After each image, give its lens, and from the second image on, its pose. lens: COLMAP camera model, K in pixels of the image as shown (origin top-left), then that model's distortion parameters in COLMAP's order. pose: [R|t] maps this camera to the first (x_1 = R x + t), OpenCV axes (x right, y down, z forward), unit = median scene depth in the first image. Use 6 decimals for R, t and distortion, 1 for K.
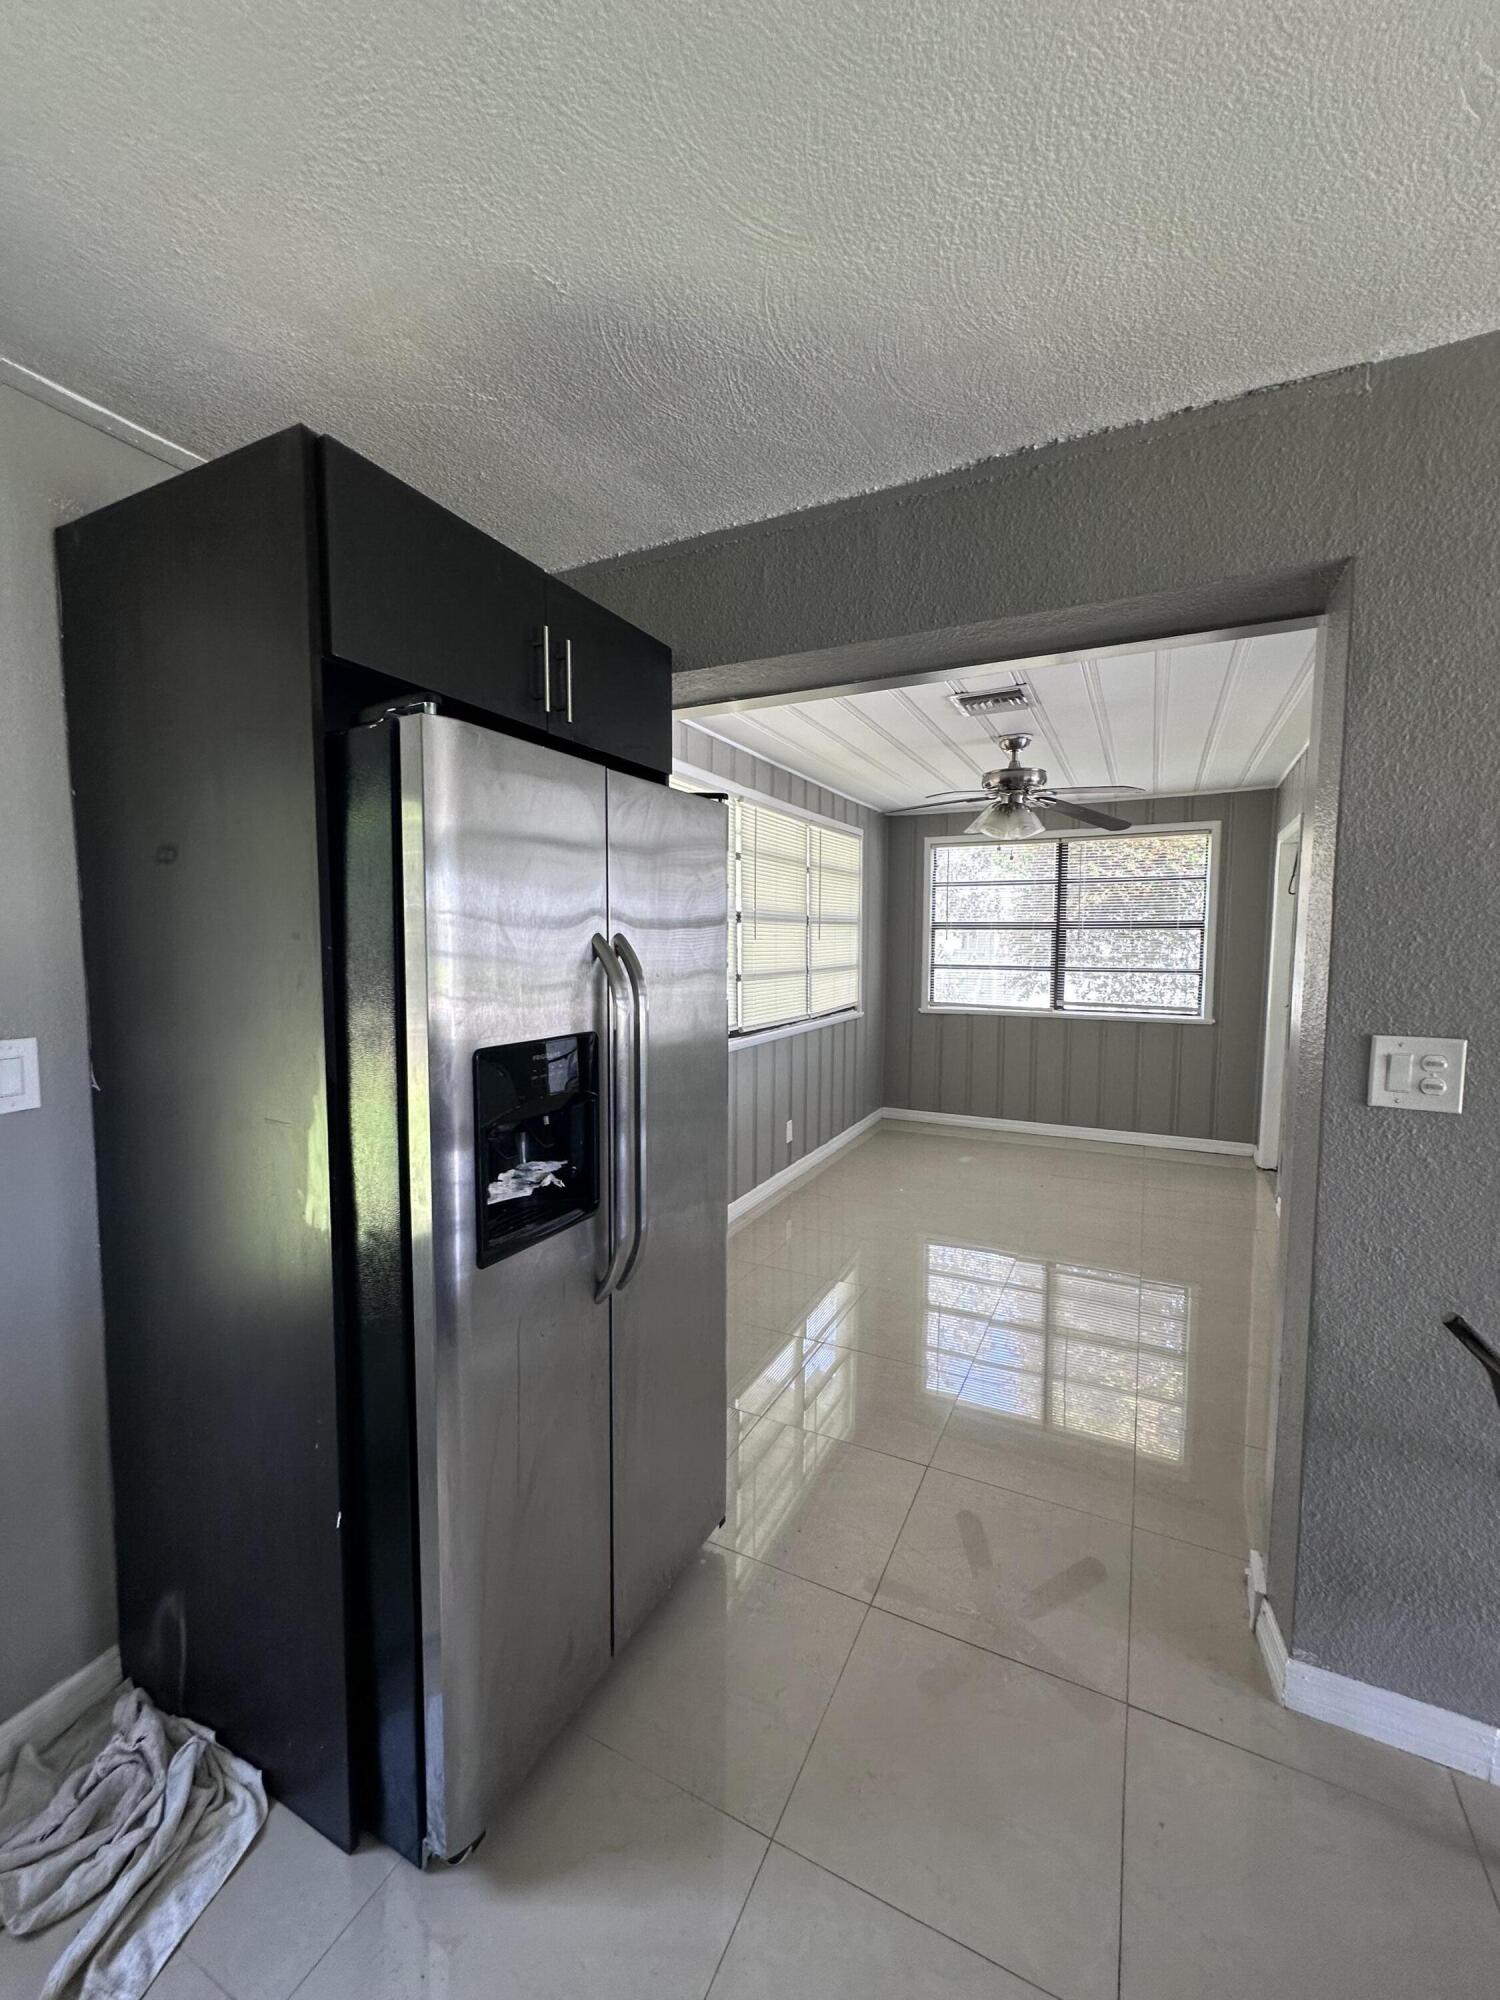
lens RADIAL K [[798.0, 0, 750.0], [0, 798.0, 1000.0], [0, 0, 1]] dist [0.000867, 0.000164]
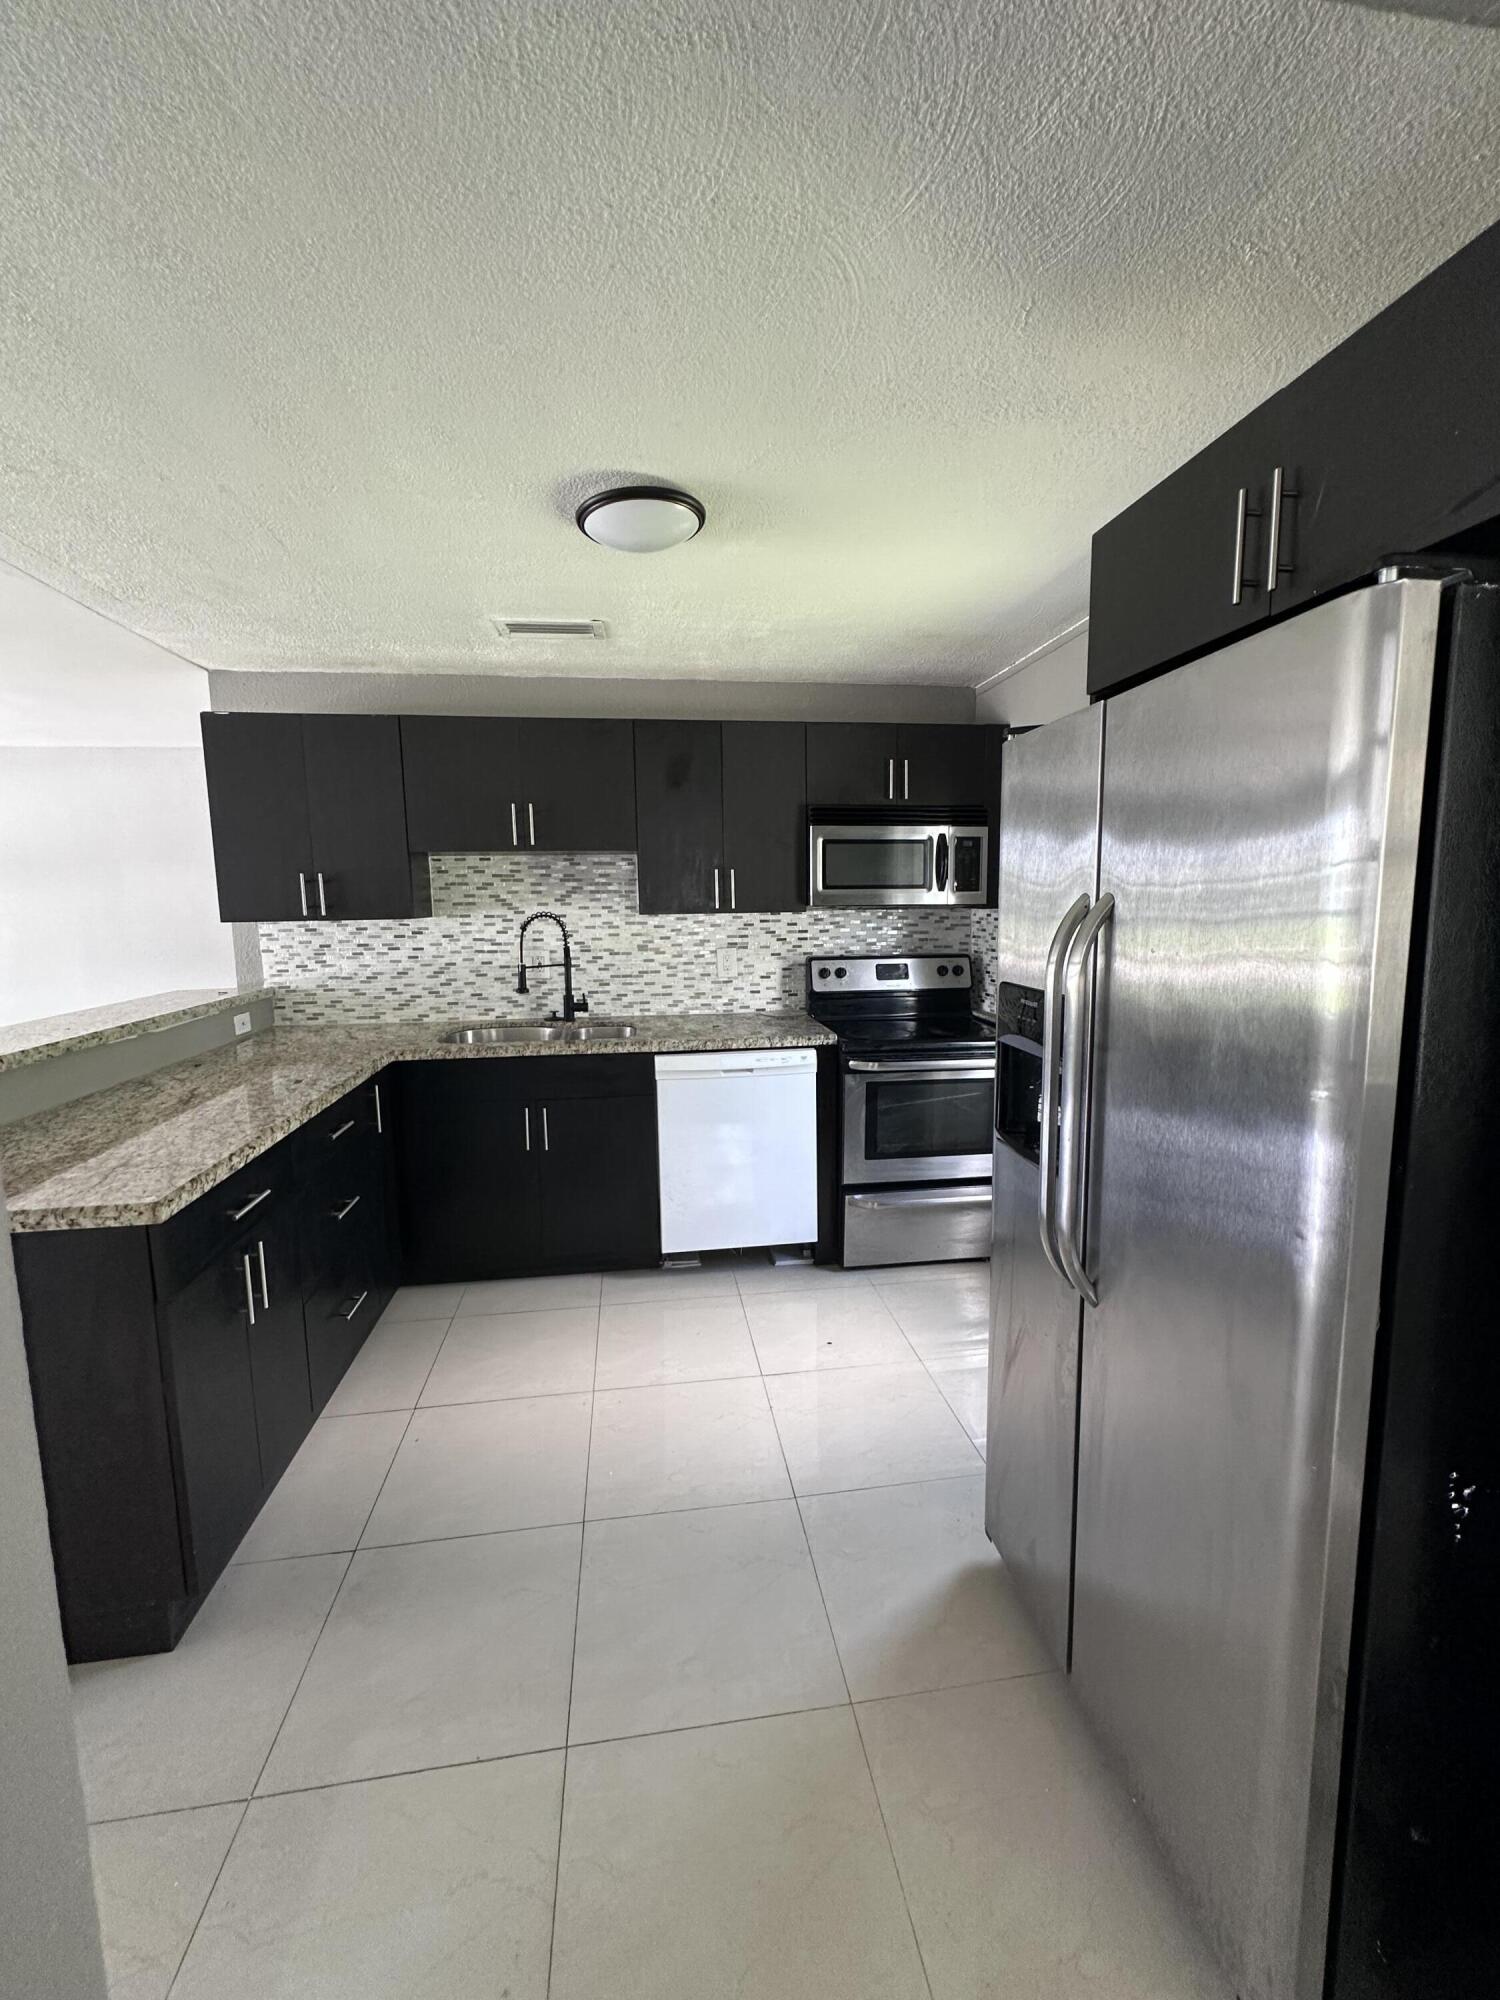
lens RADIAL K [[798.0, 0, 750.0], [0, 798.0, 1000.0], [0, 0, 1]] dist [0.000867, 0.000164]
pose [[-0.818517, 0.082622, -0.568510, 0.832392], [-0.031006, 0.981808, 0.187328, -0.155733], [0.573645, 0.170958, -0.801065, 1.947428]]
